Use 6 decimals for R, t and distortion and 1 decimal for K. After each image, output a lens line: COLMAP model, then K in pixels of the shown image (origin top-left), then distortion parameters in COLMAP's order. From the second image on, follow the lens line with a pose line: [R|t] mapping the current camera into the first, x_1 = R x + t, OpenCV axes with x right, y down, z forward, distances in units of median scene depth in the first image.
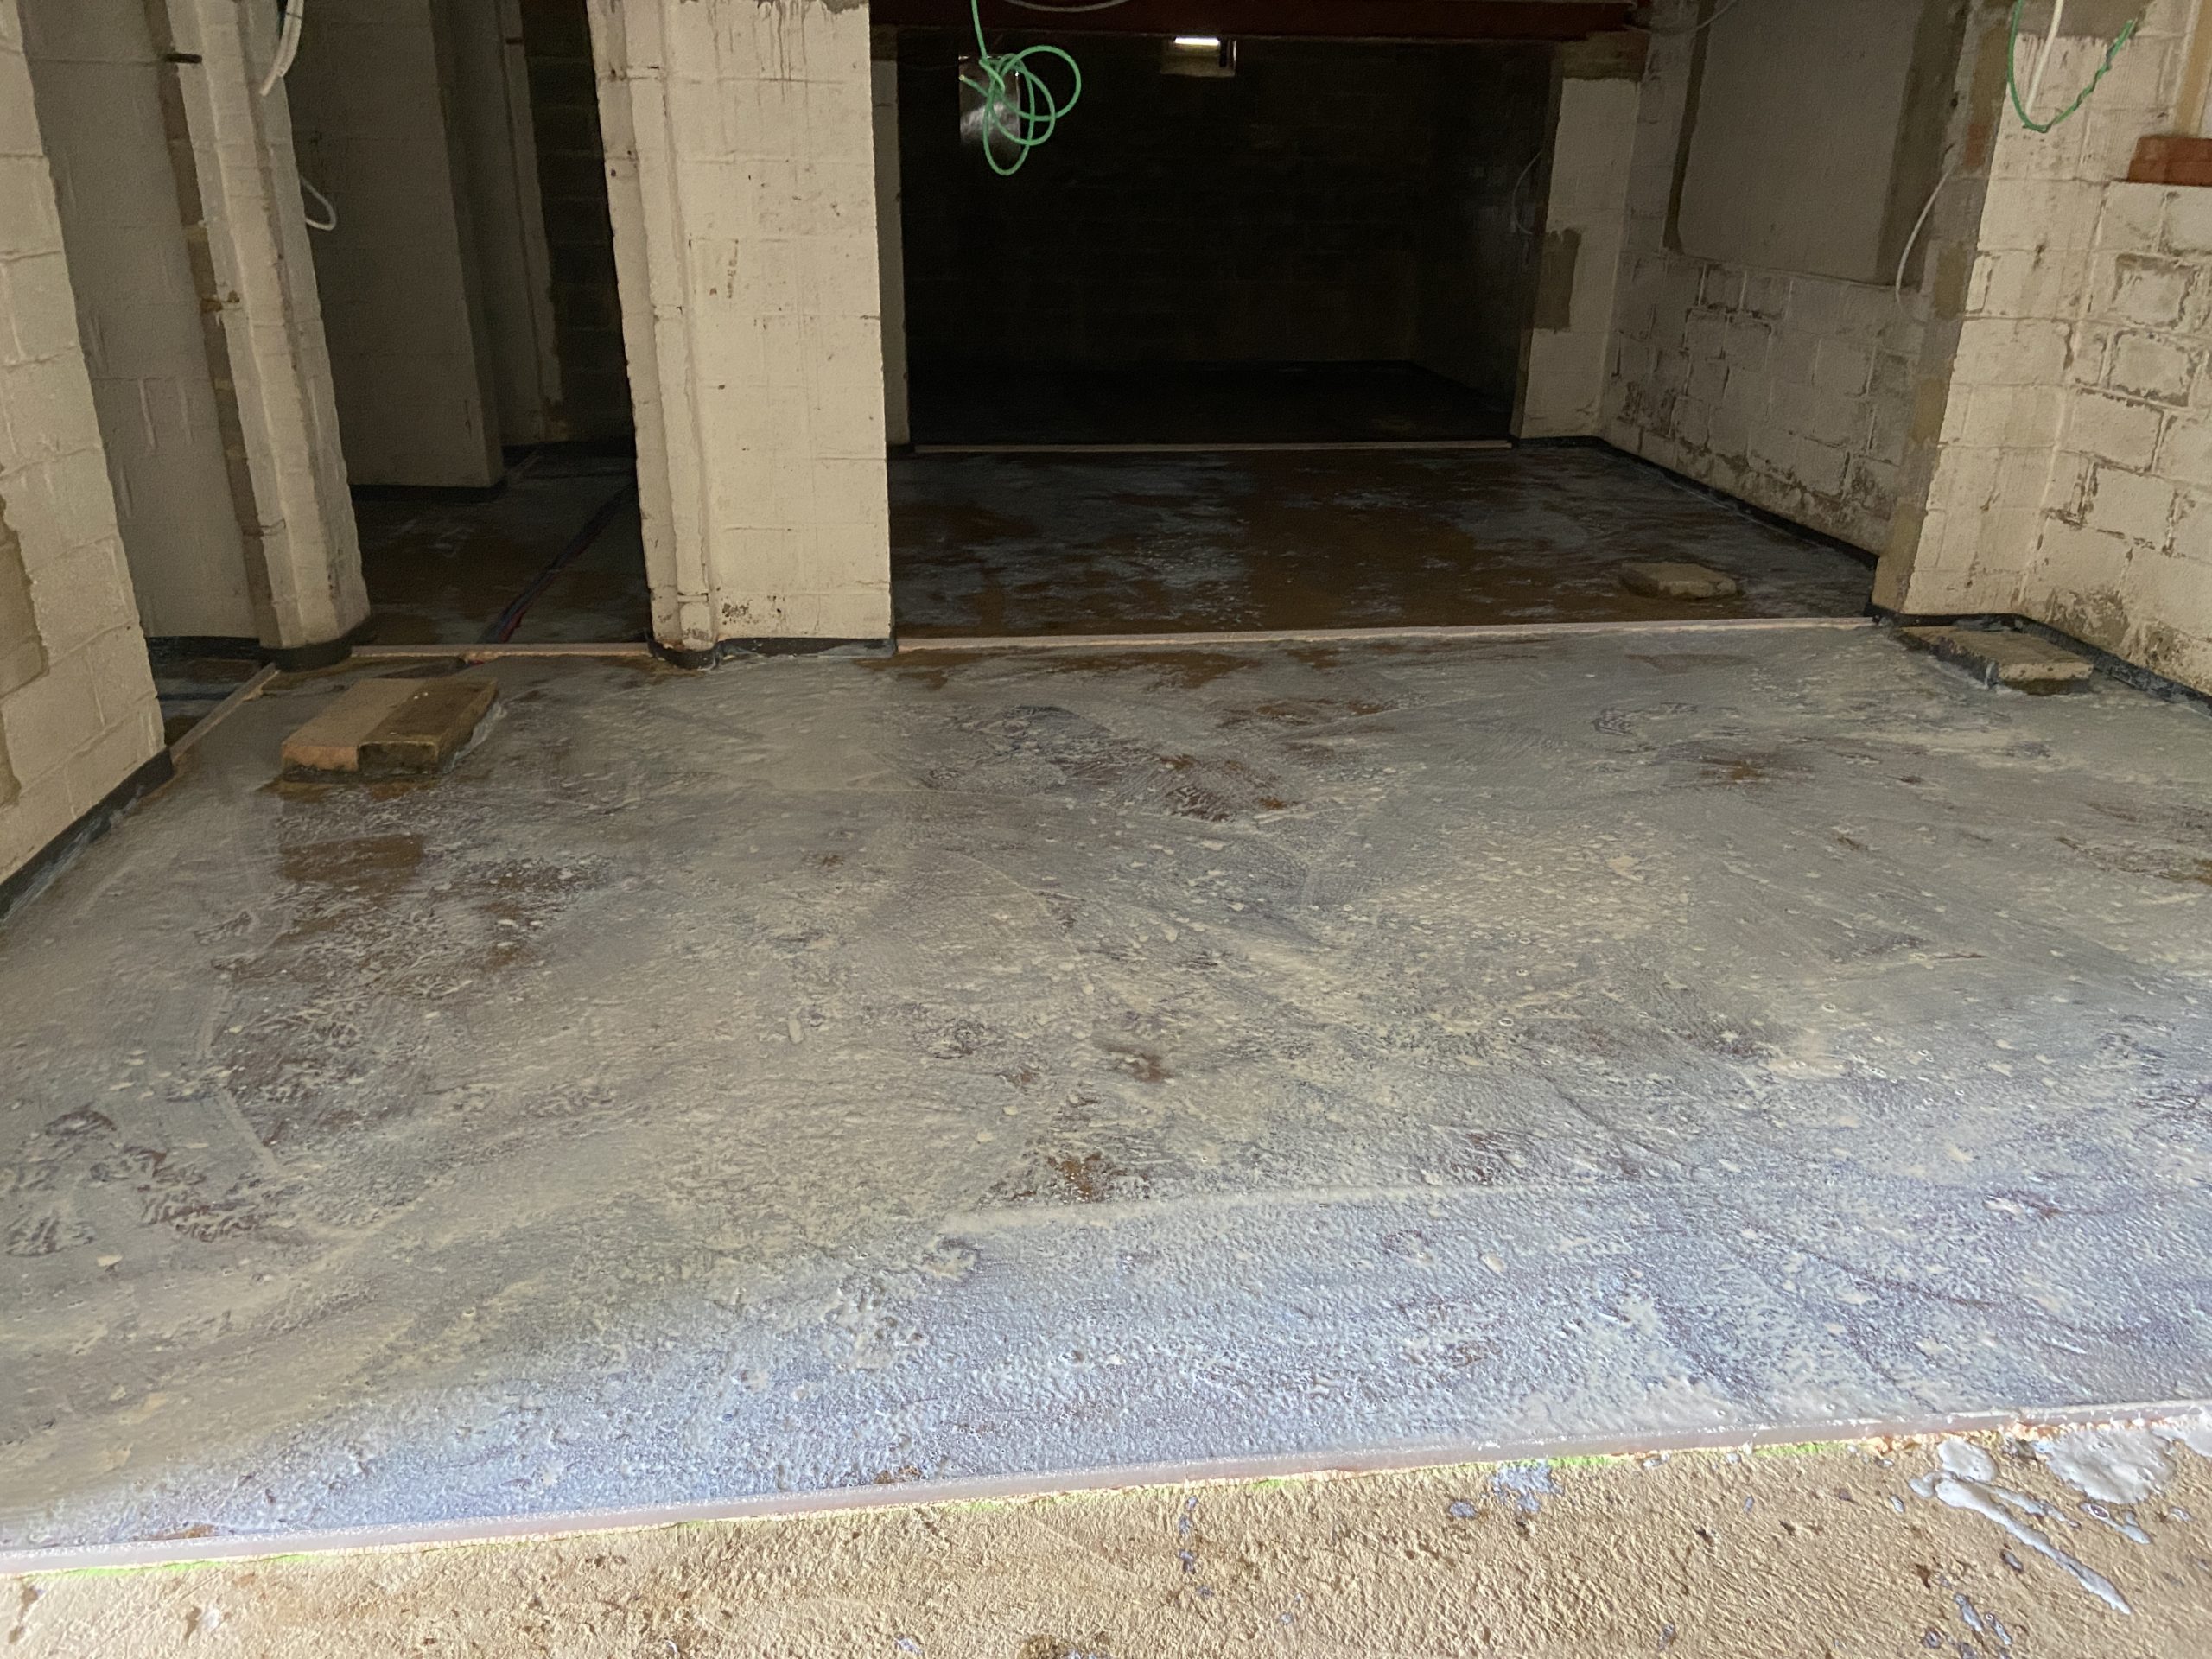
lens RADIAL K [[1667.5, 0, 1114.3], [0, 1667.5, 824.8], [0, 0, 1]] dist [0.134779, -0.176588]
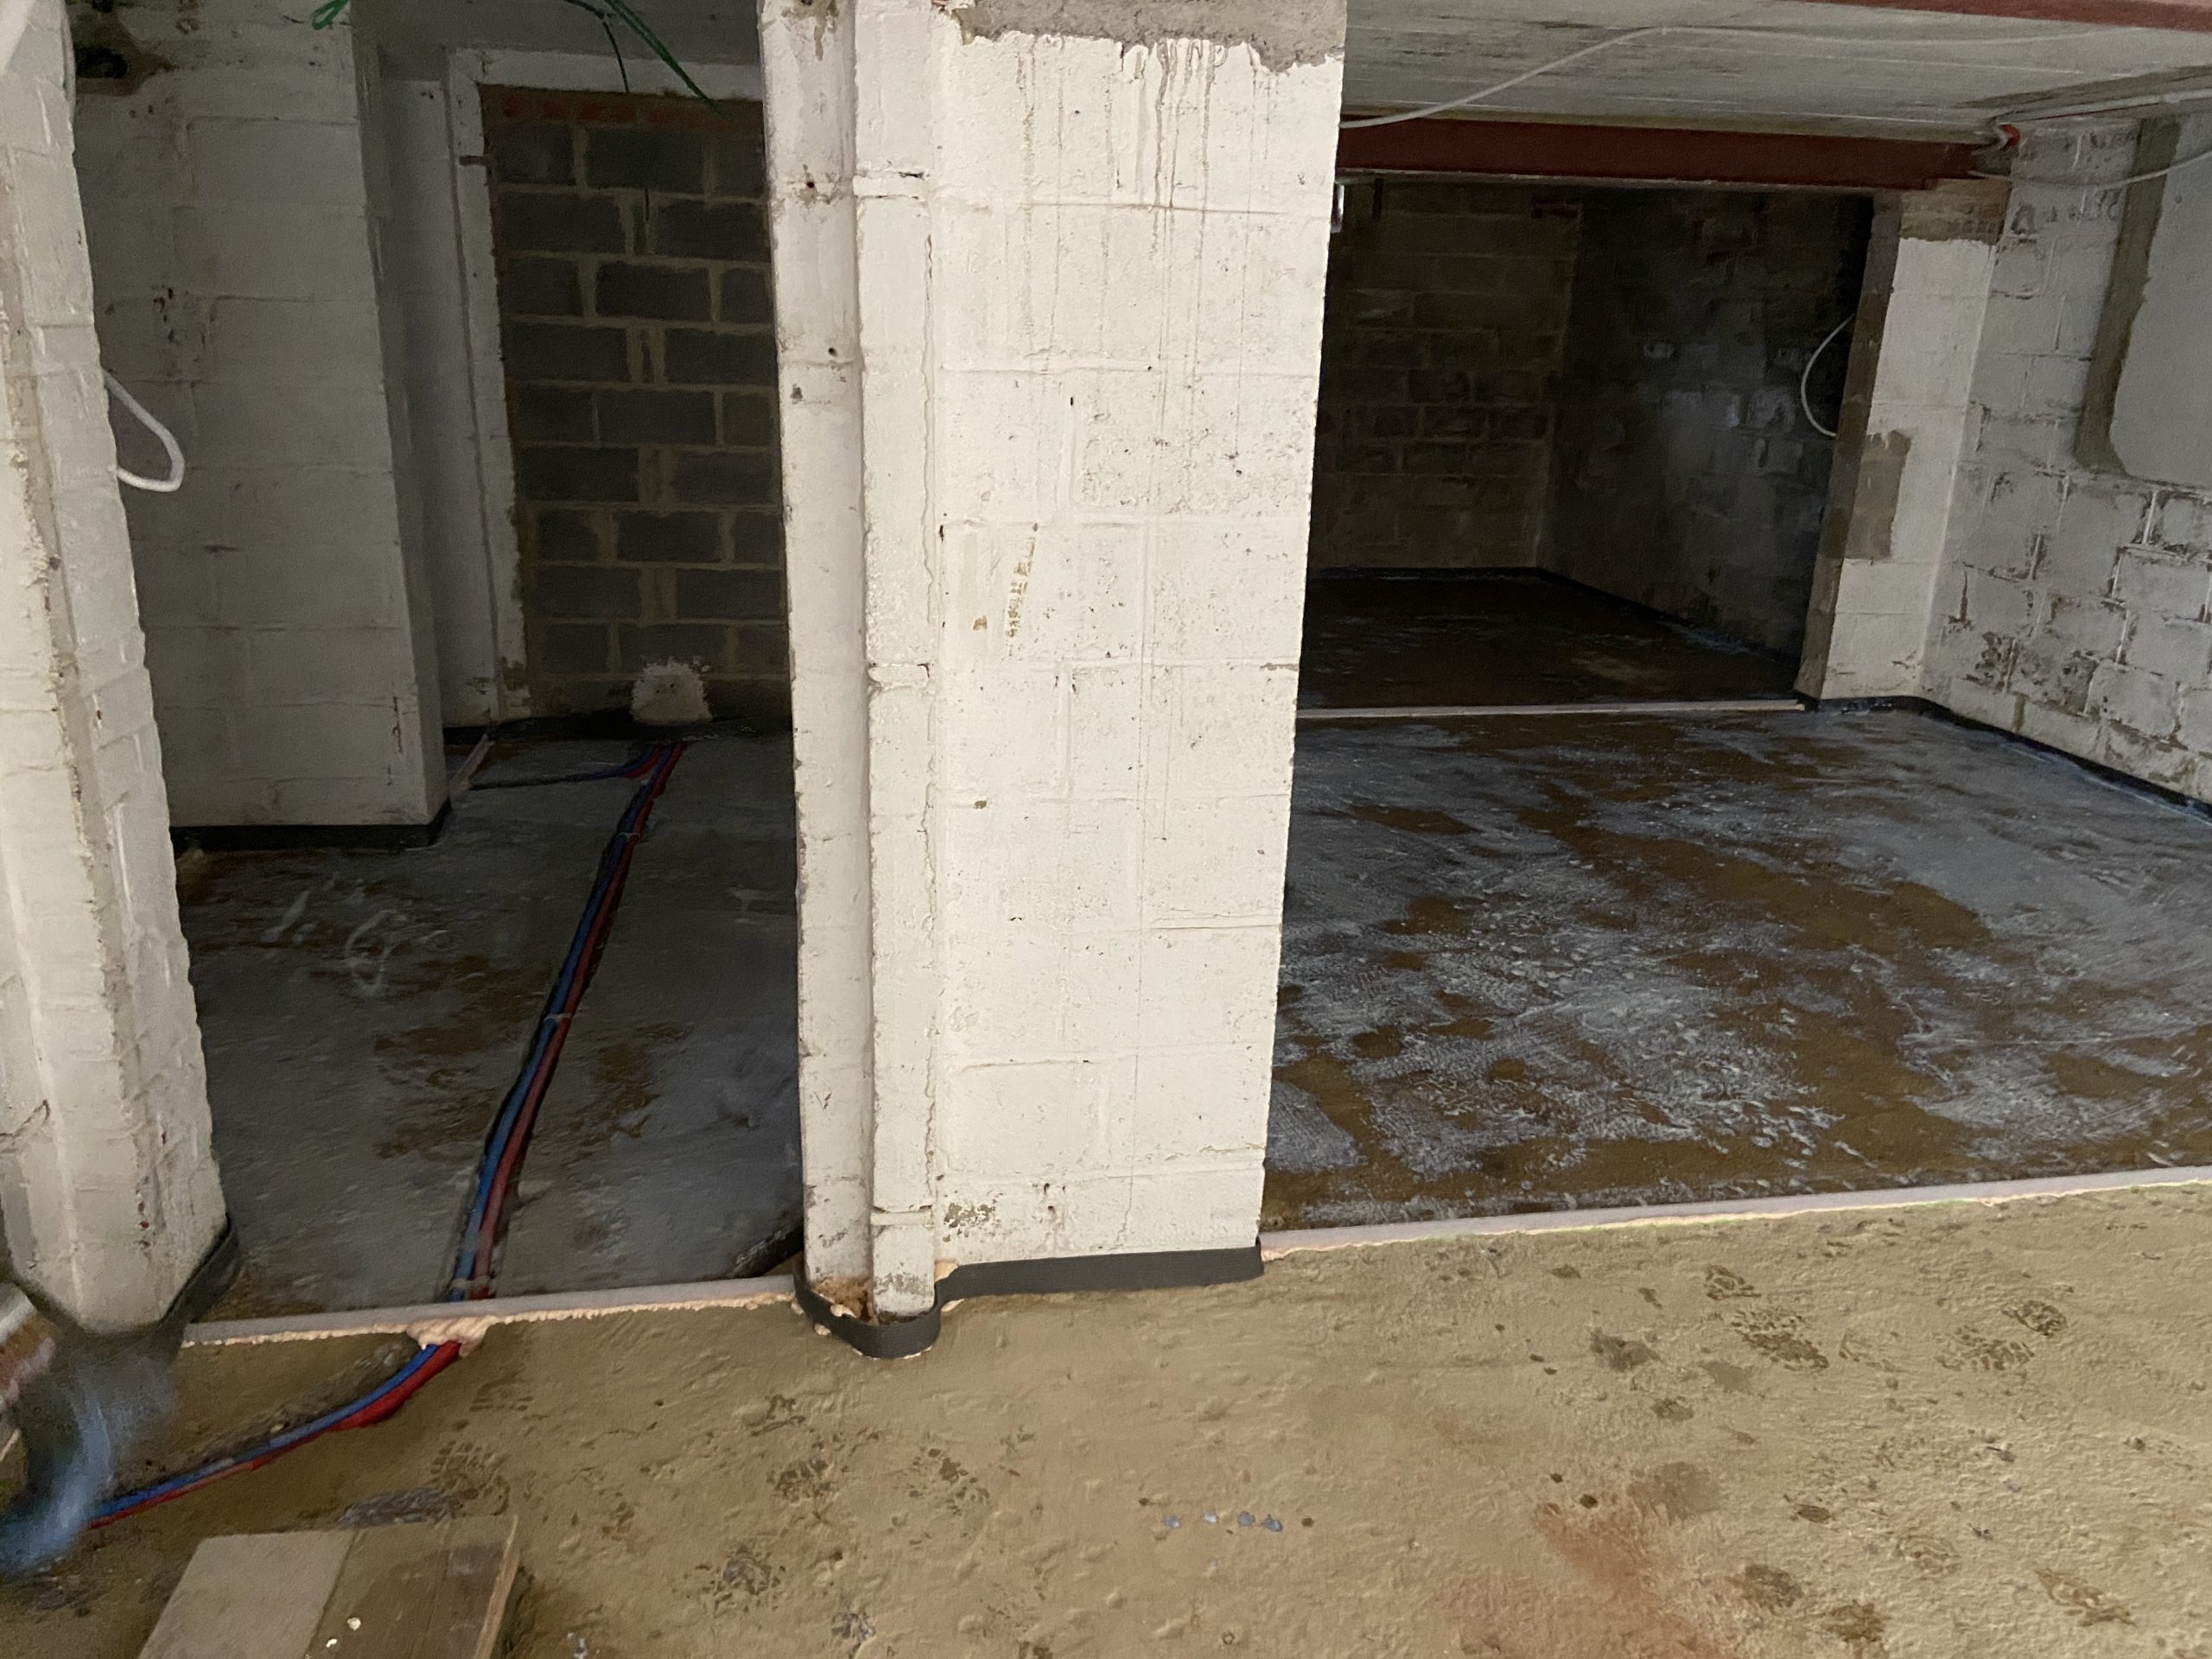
lens RADIAL K [[1665.5, 0, 1106.0], [0, 1665.5, 829.5], [0, 0, 1]] dist [0.126704, -0.164985]
pose [[0.997734, -0.005699, 0.067033, -0.218802], [0.010879, 0.996959, -0.077169, -0.204631], [-0.066389, 0.077723, 0.994762, 0.490243]]
